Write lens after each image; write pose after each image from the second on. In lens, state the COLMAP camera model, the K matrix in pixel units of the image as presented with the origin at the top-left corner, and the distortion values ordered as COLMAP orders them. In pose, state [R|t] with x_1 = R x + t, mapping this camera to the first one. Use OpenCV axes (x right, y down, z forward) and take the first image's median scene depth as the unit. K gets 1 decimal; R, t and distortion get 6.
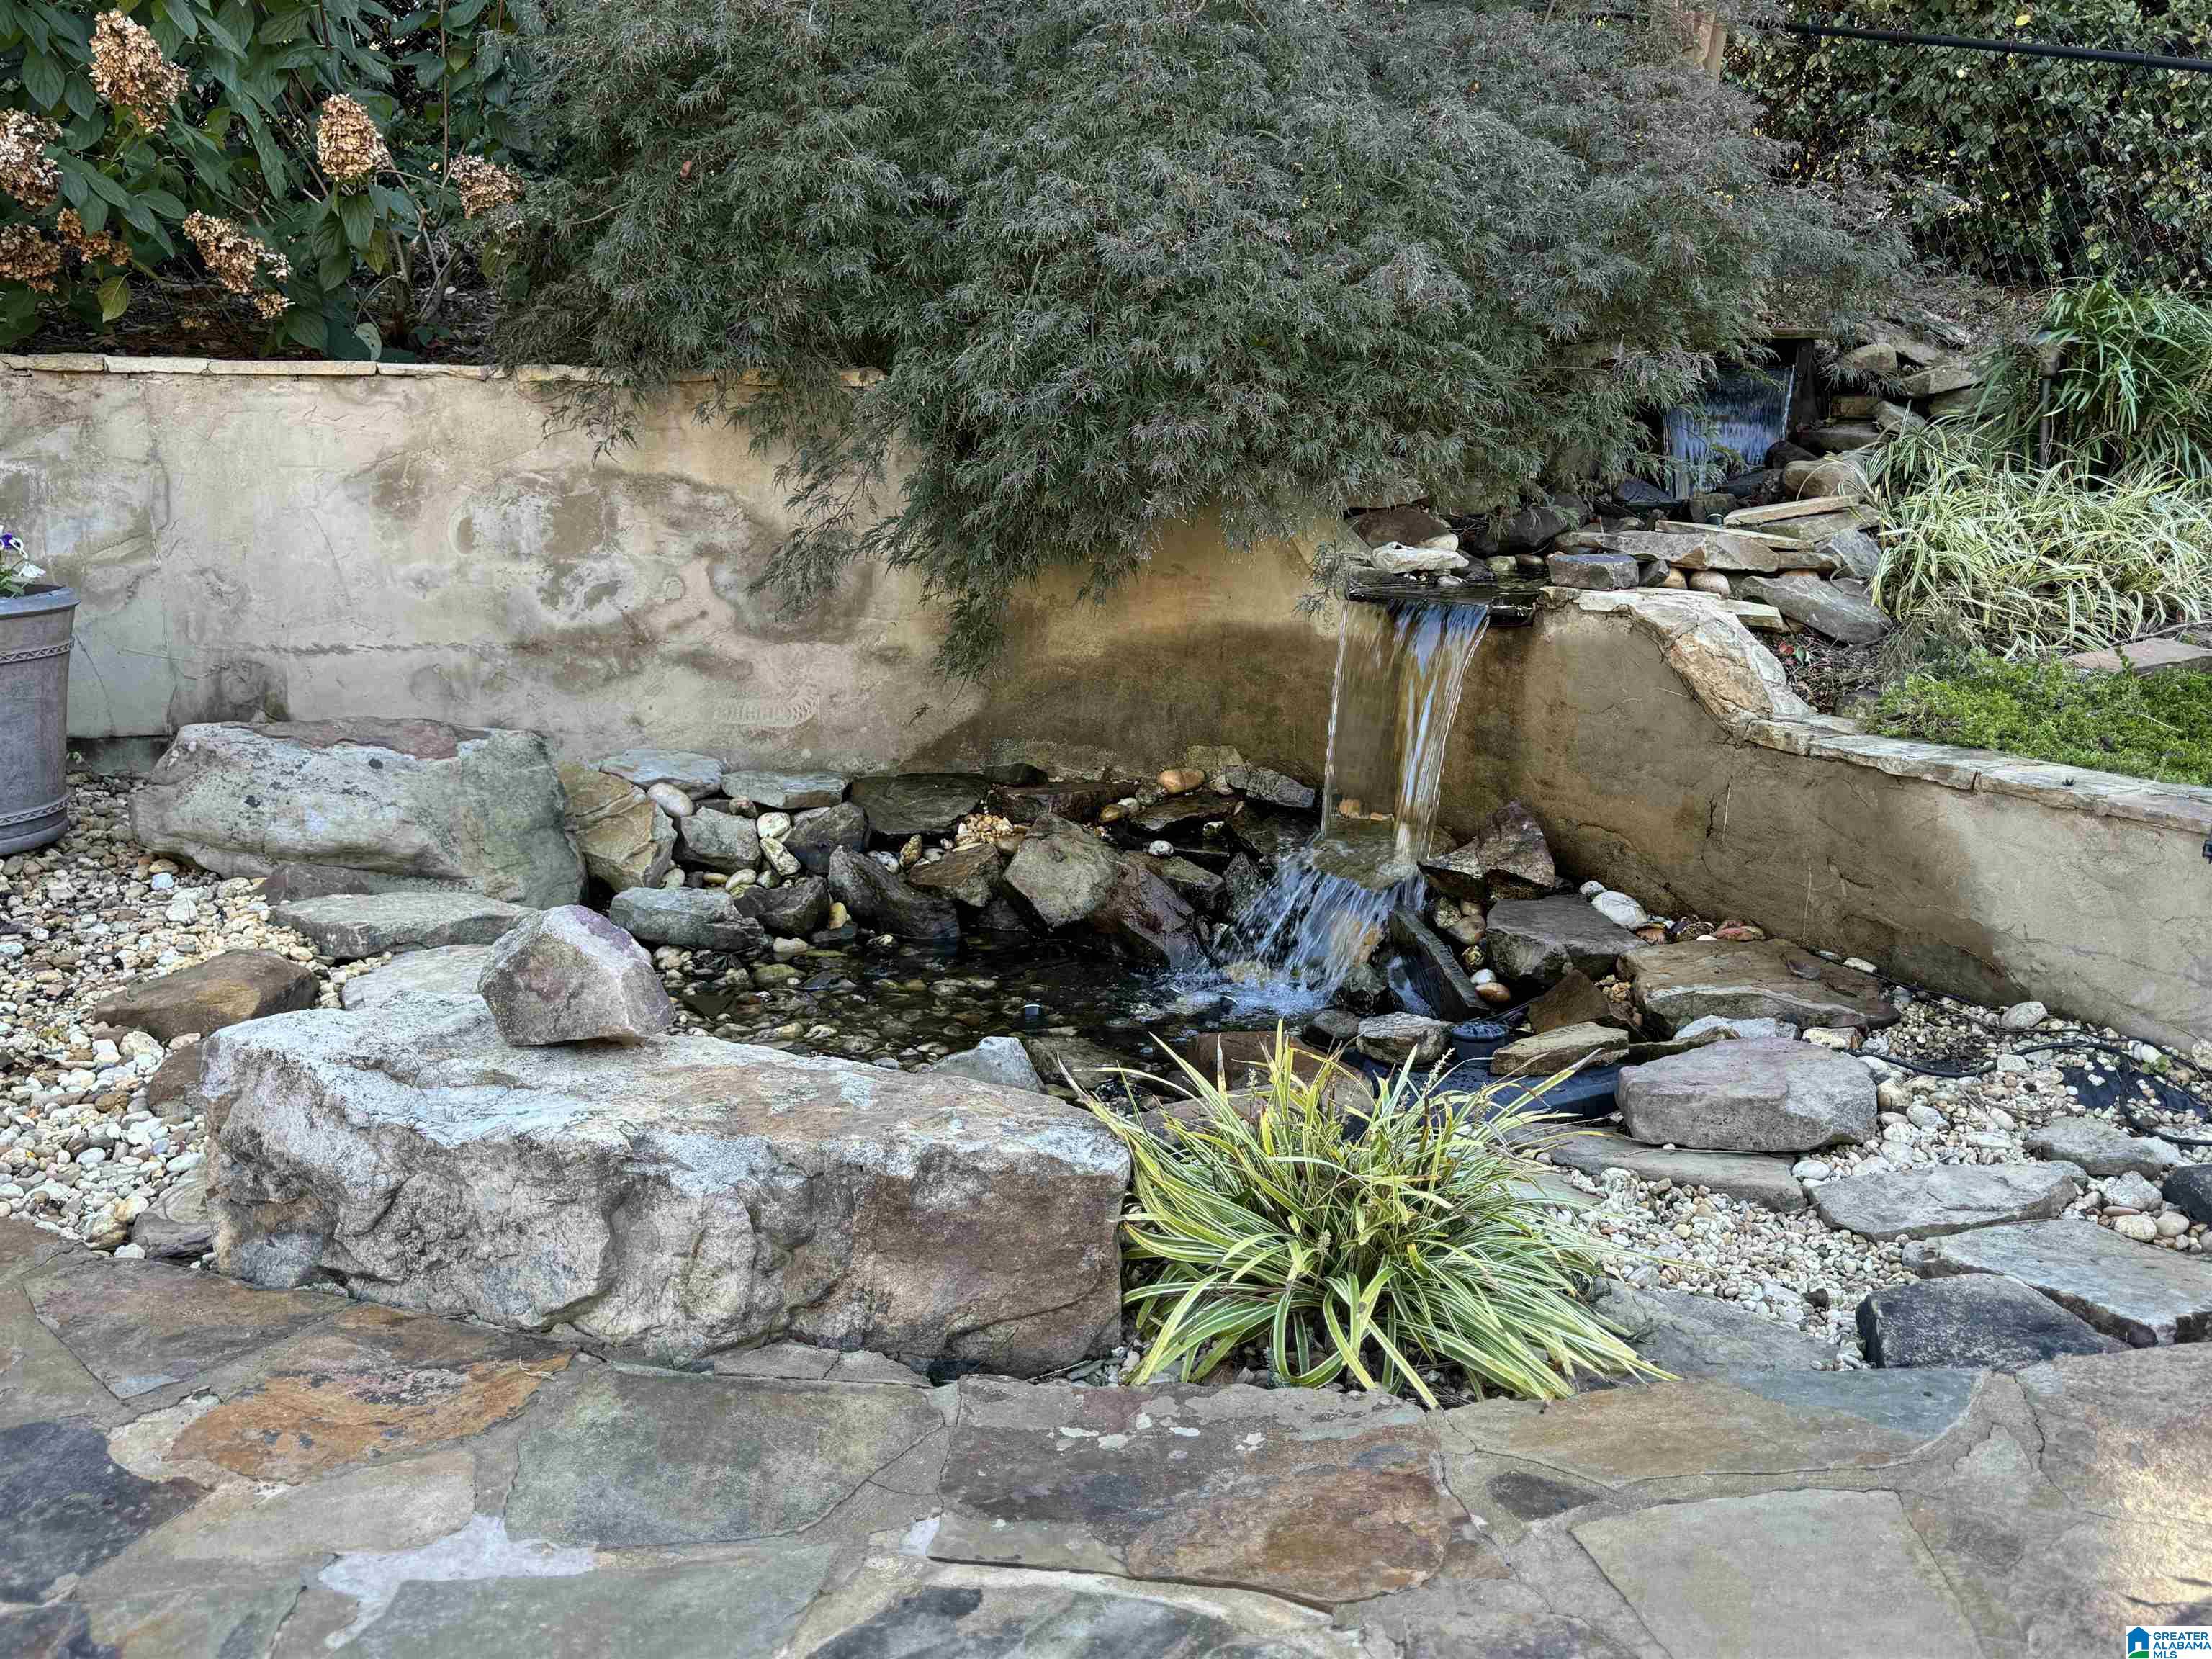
lens RADIAL K [[1869.6, 0, 1088.6], [0, 1869.6, 827.8], [0, 0, 1]] dist [0.009128, -0.015425]
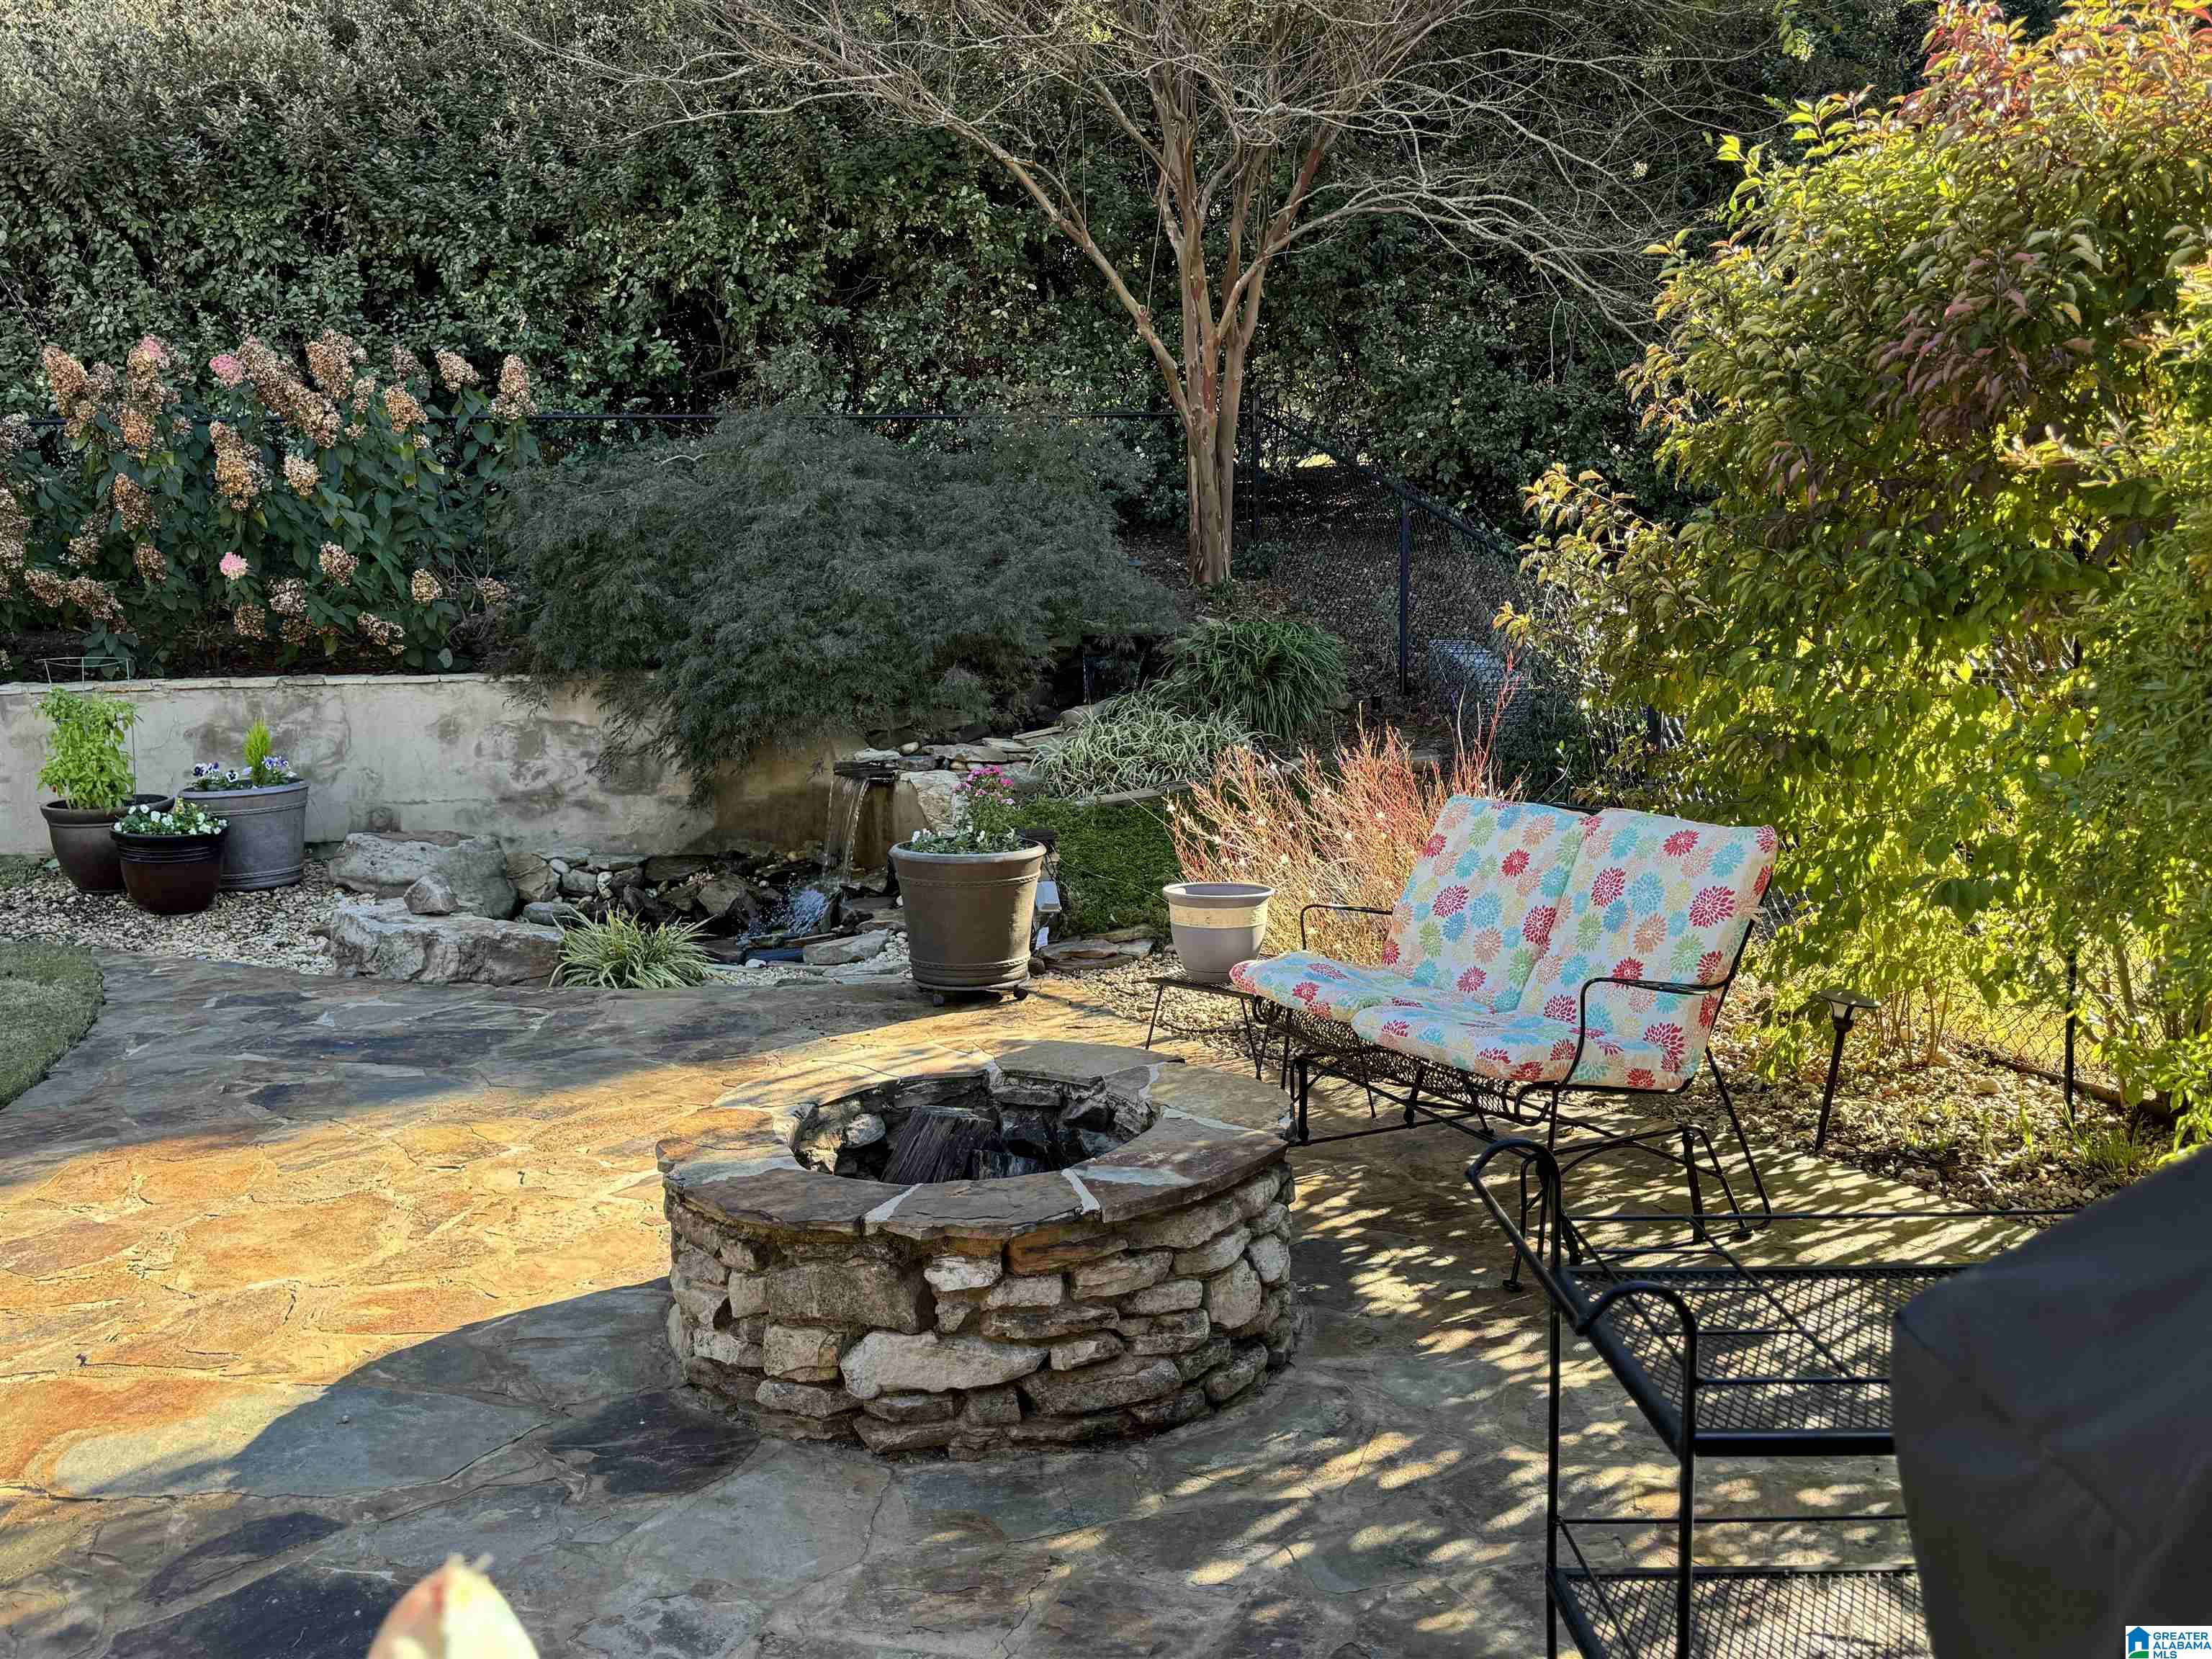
lens RADIAL K [[1869.6, 0, 1121.2], [0, 1869.6, 833.0], [0, 0, 1]] dist [0.009128, -0.015425]
pose [[0.994901, -0.012842, -0.100035, 0.683159], [0.006139, 0.997733, -0.067023, 0.101522], [0.100669, 0.066067, 0.992724, -1.185991]]
